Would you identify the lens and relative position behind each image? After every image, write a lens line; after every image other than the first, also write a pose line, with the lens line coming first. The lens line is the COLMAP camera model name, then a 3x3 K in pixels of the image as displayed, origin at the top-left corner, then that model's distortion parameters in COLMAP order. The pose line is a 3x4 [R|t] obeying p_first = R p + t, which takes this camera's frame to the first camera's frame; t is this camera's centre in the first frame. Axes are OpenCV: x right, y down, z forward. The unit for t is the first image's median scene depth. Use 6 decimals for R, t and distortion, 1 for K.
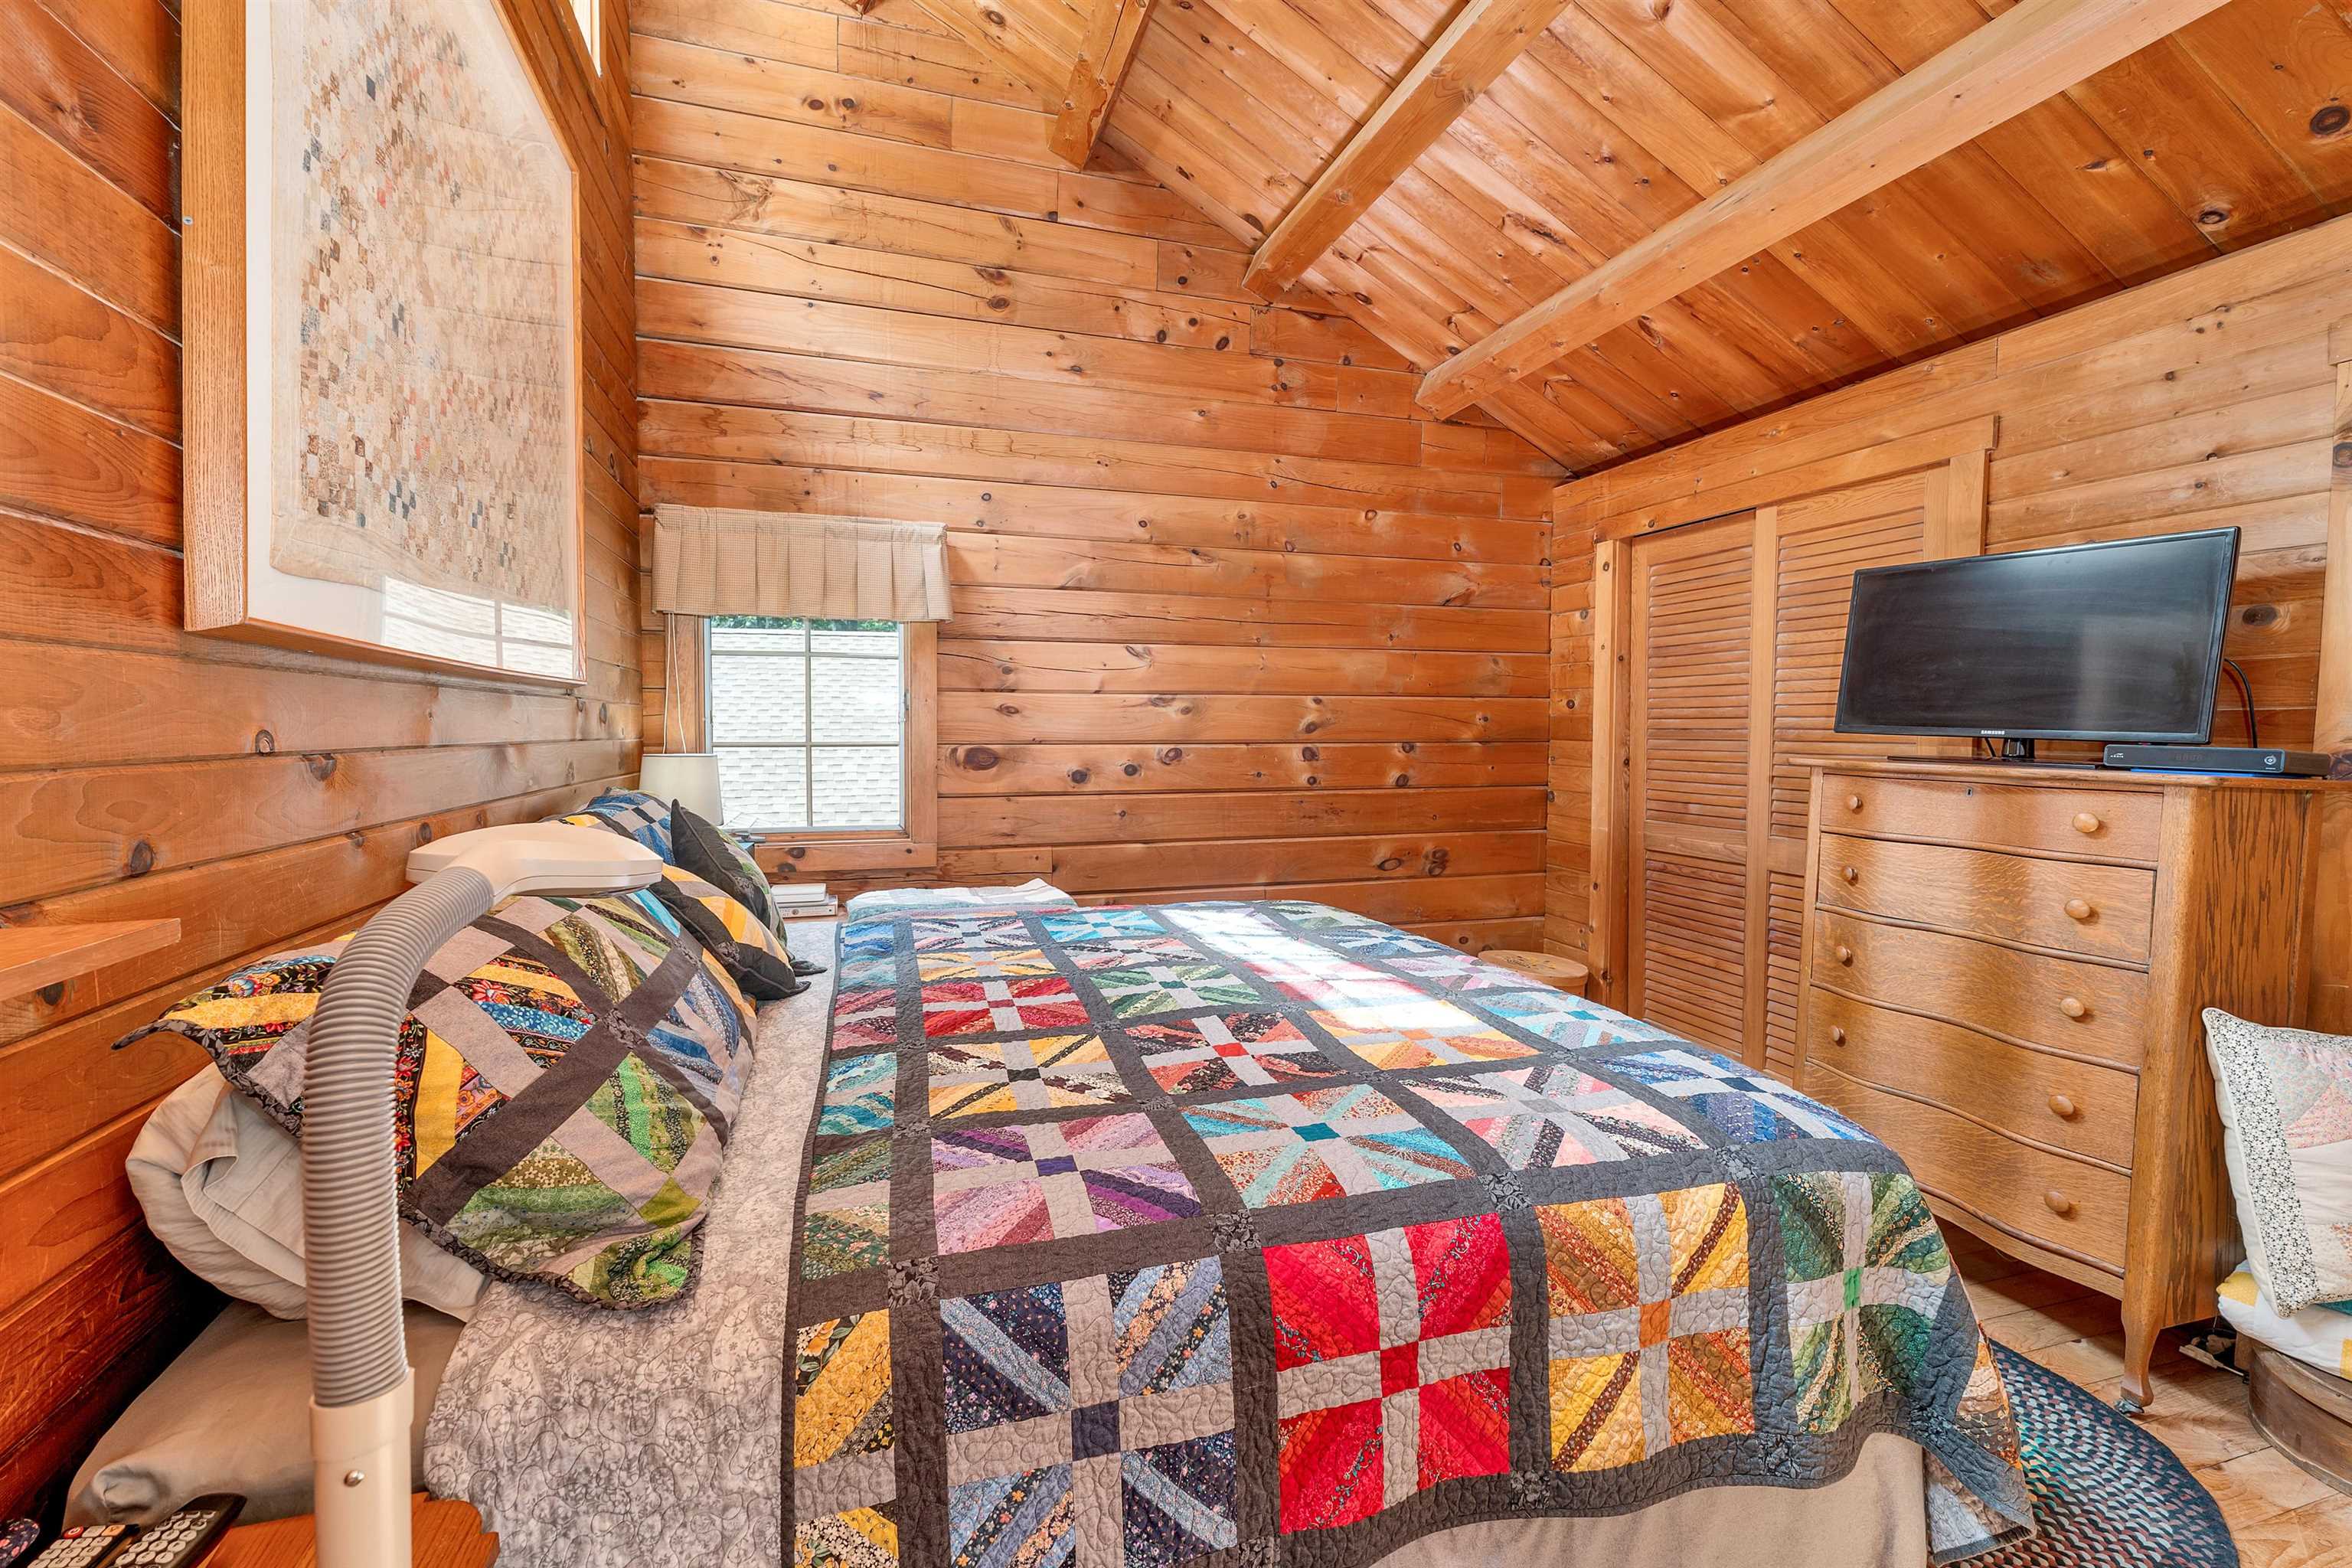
lens RADIAL K [[985.7, 0, 1176.0], [0, 985.7, 784.0], [0, 0, 1]] dist [-0.001007, -0.000107]
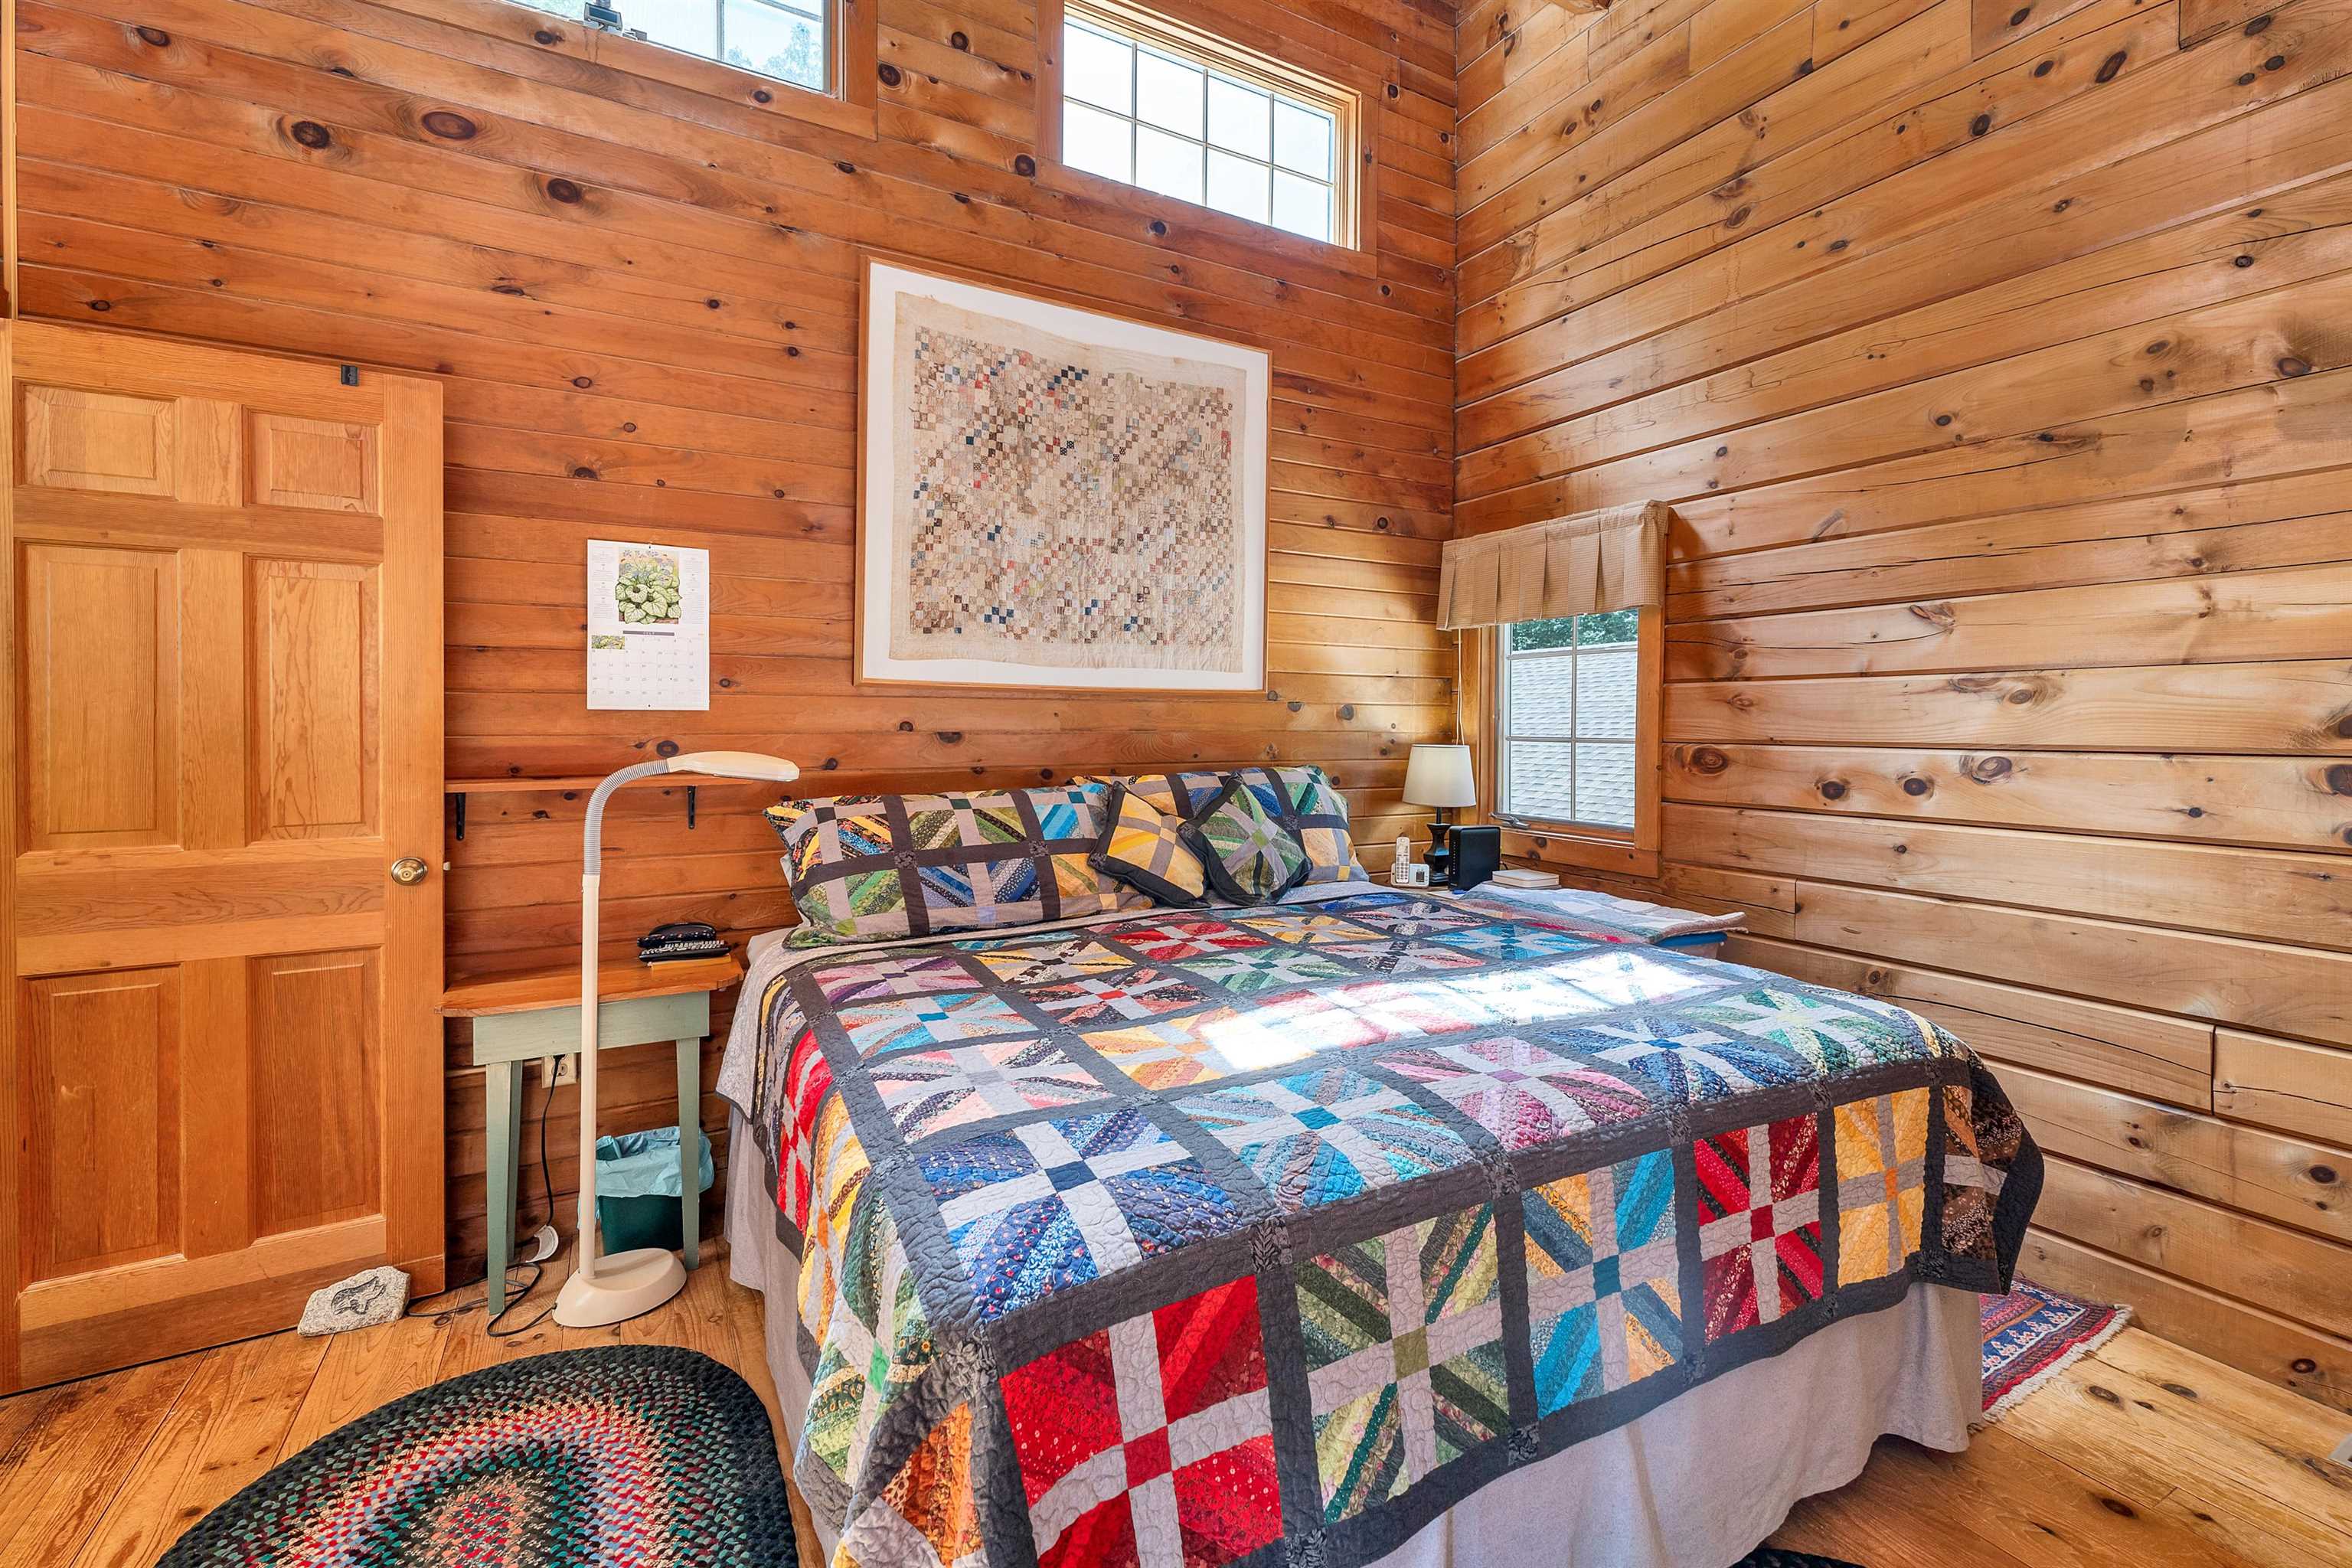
lens RADIAL K [[1011.5, 0, 1170.9], [0, 1011.5, 732.4], [0, 0, 1]] dist [0.029134, 0.000063]
pose [[0.193411, 0.011407, -0.981051, 0.610835], [-0.061060, 0.998134, -0.000433, -0.022141], [0.979216, 0.059987, 0.193747, 0.399775]]
